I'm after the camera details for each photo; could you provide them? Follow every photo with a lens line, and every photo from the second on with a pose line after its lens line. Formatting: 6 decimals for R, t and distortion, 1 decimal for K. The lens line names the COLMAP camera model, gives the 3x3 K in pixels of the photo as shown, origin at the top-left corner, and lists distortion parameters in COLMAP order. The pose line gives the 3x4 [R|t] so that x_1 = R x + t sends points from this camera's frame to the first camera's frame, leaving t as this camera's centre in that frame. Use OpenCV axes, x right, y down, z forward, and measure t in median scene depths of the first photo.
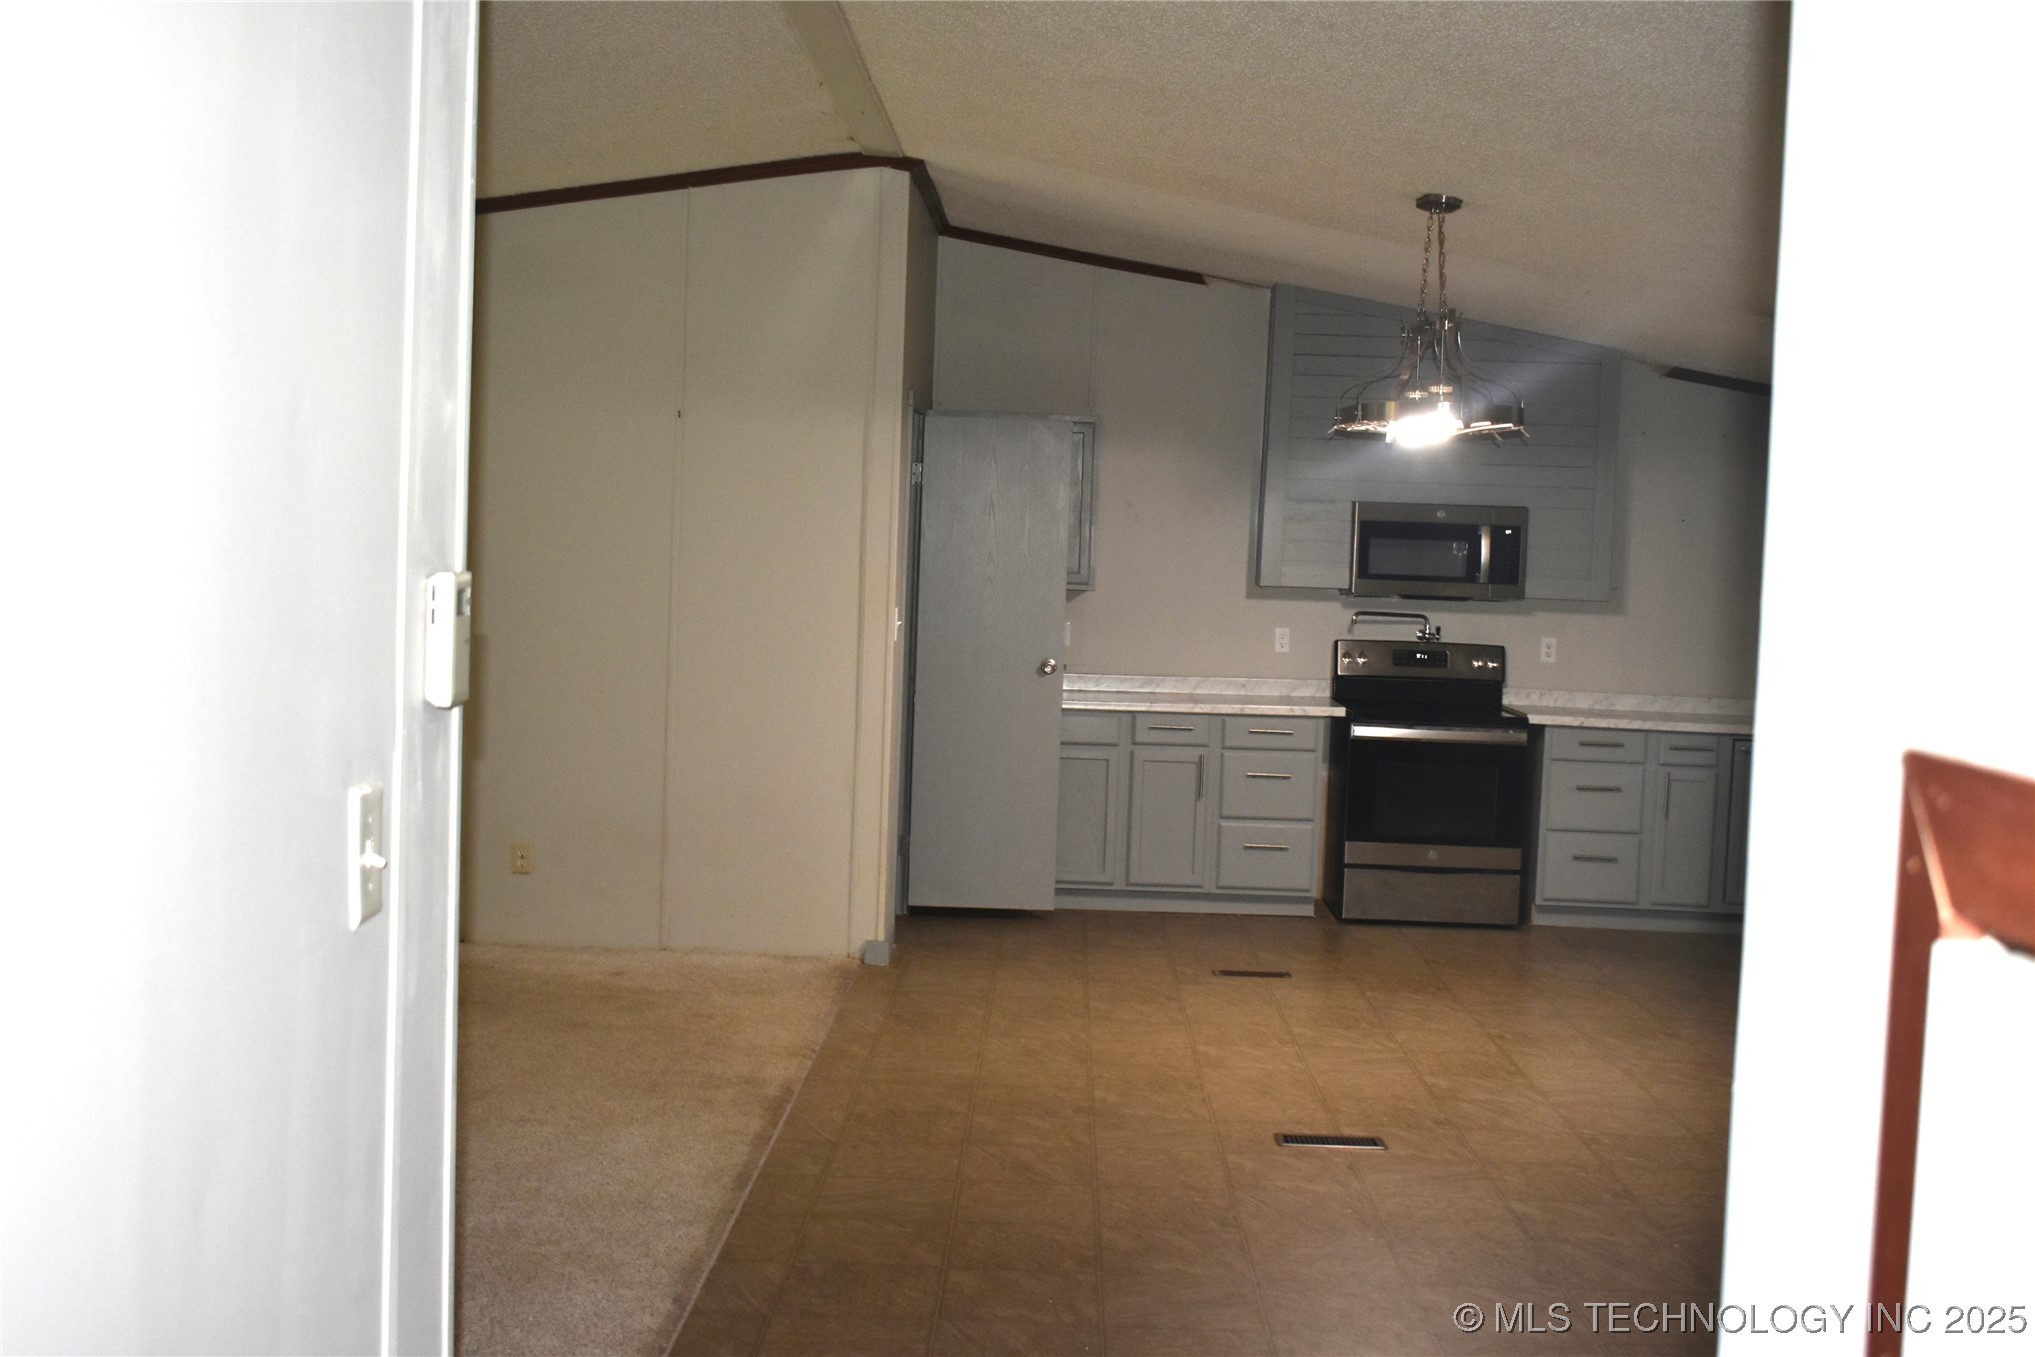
lens RADIAL K [[2318.8, 0, 1022.2], [0, 2318.8, 690.4], [0, 0, 1]] dist [-0.027520, 0.000000]
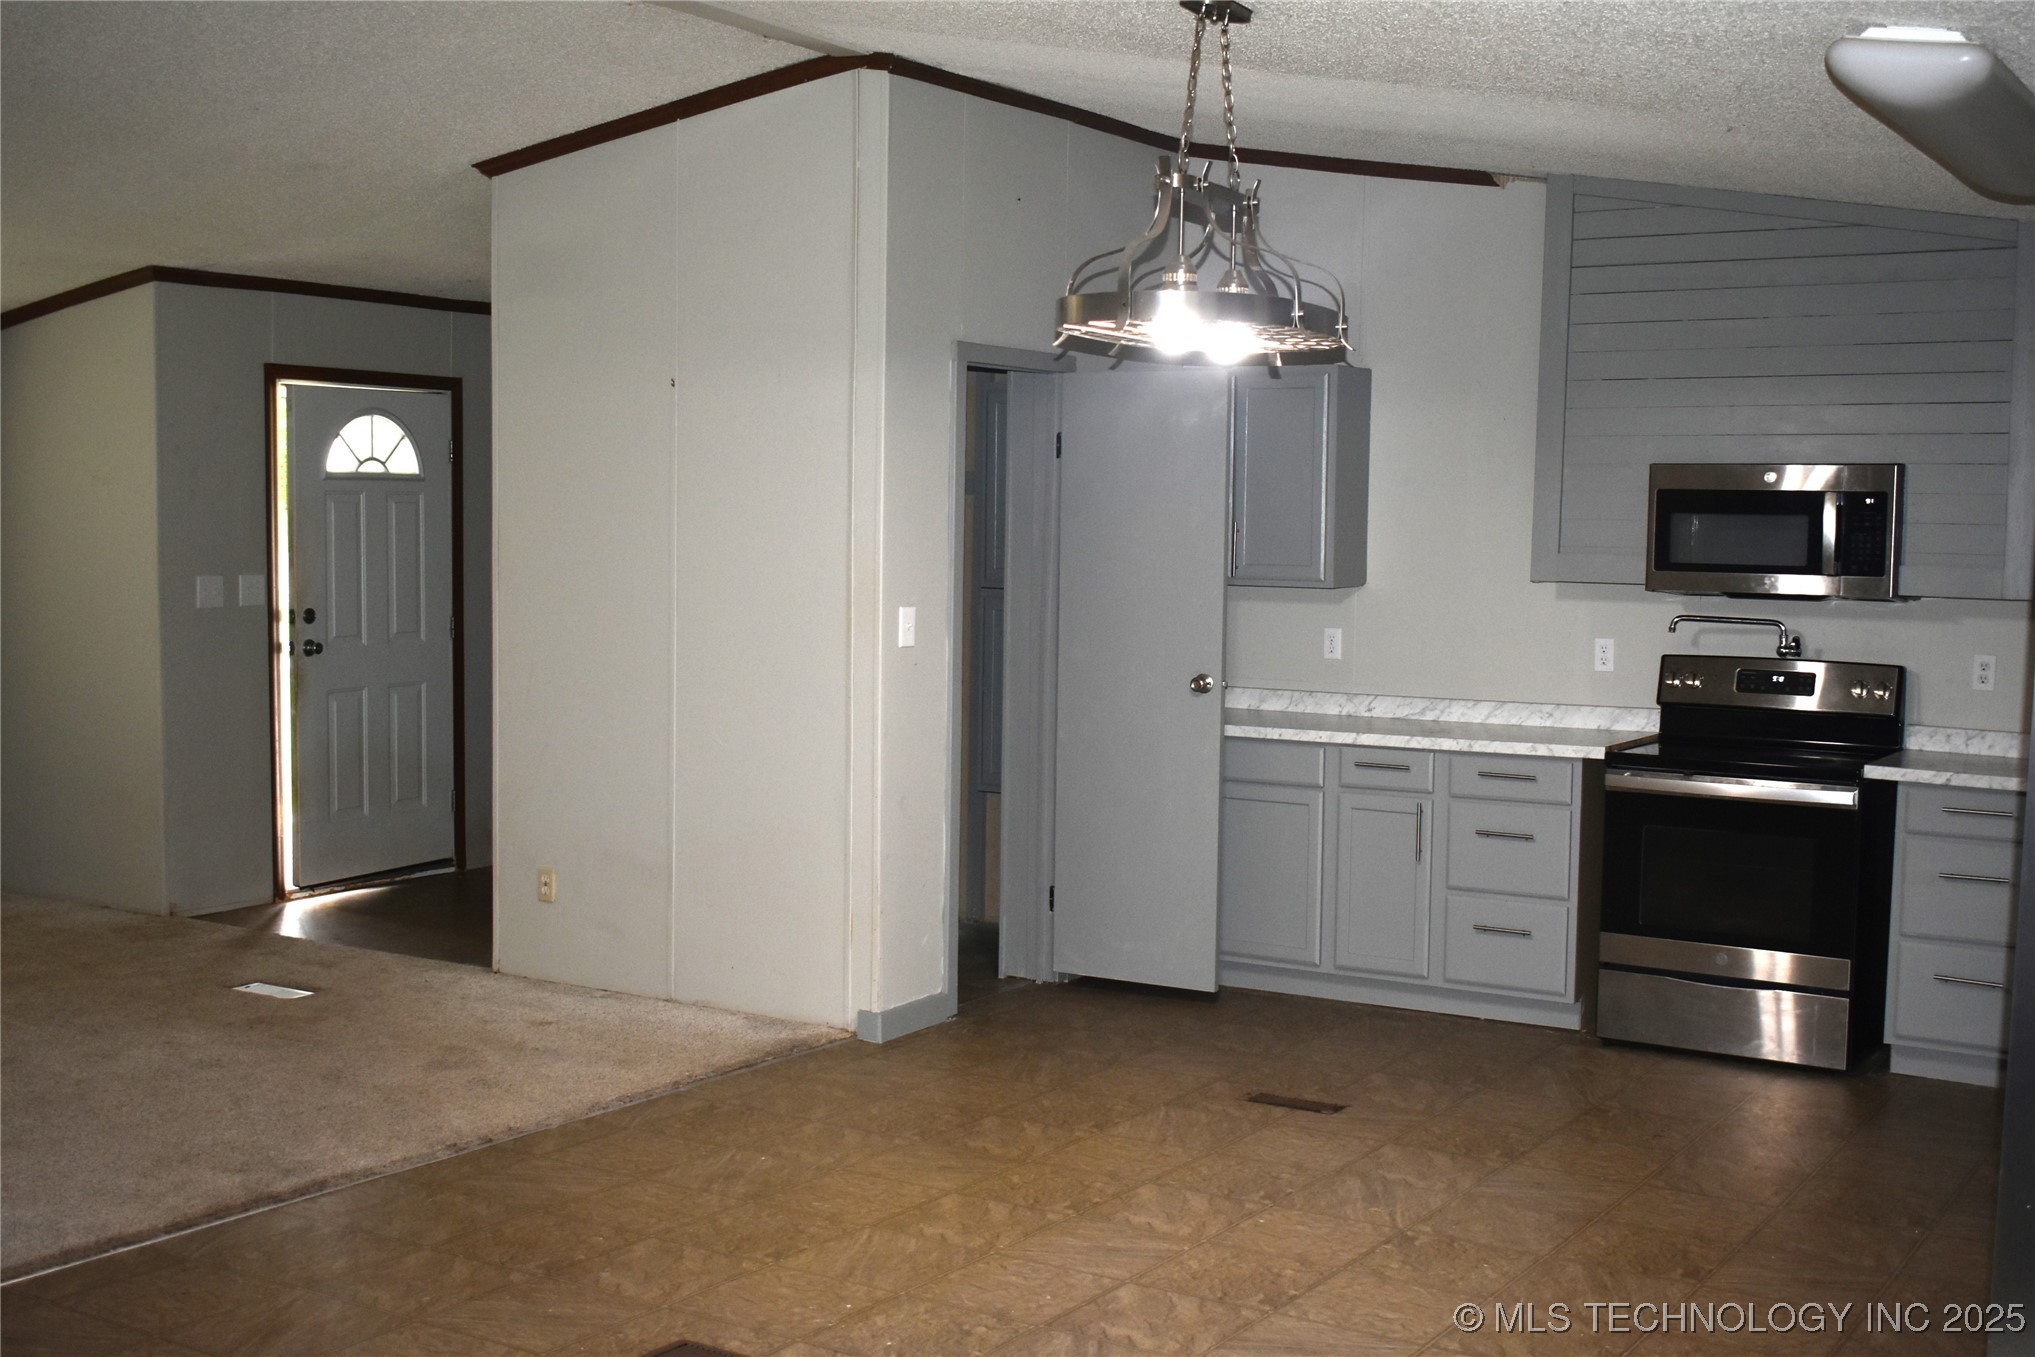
lens RADIAL K [[2318.8, 0, 1008.8], [0, 2318.8, 684.9], [0, 0, 1]] dist [-0.027520, 0.000000]
pose [[0.854477, 0.016632, -0.519223, 0.352294], [-0.021820, 0.999754, -0.003883, -0.005115], [0.519031, 0.014648, 0.854630, 0.279981]]
